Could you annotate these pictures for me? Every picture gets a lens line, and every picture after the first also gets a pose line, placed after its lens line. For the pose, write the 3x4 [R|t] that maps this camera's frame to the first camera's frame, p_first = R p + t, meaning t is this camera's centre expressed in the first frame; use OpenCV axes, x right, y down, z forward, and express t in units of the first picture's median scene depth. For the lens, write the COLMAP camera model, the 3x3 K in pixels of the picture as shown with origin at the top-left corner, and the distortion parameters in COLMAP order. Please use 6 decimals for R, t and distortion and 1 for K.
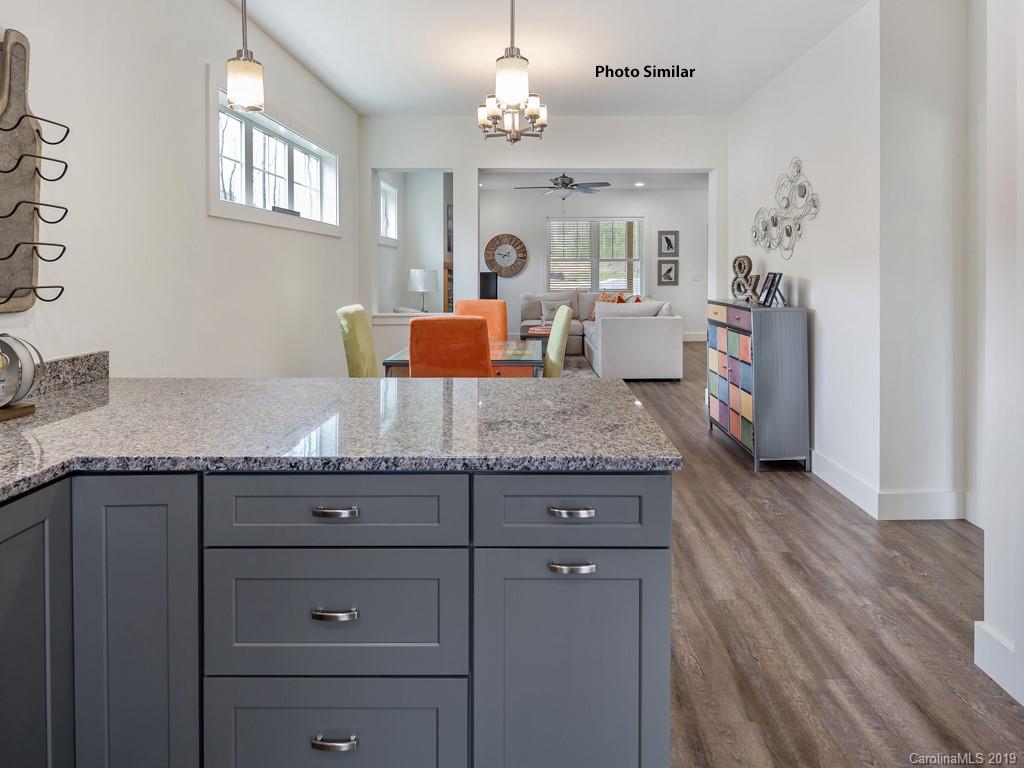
lens RADIAL K [[581.3, 0, 536.2], [0, 581.3, 277.2], [0, 0, 1]] dist [0.002760, -0.004841]
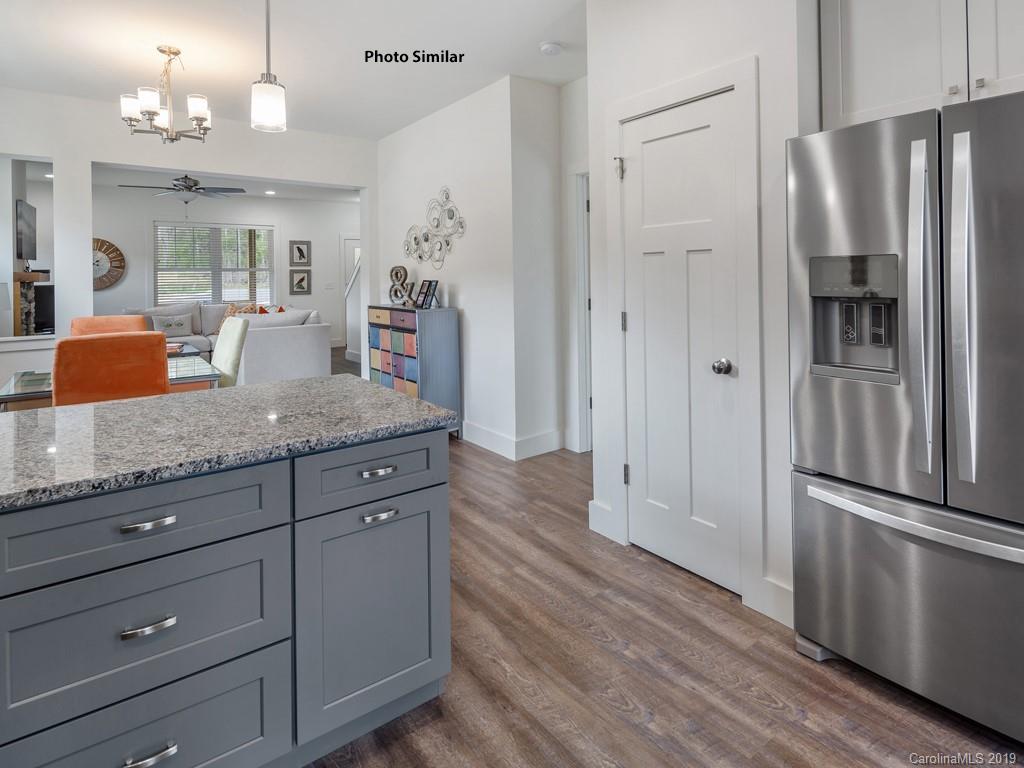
lens RADIAL K [[550.4, 0, 541.3], [0, 550.4, 278.1], [0, 0, 1]] dist [-0.001327, -0.001527]
pose [[0.790515, -0.009754, 0.612365, -0.116424], [0.018373, 0.999801, -0.007793, 0.000989], [-0.612167, 0.017411, 0.790537, -0.047856]]
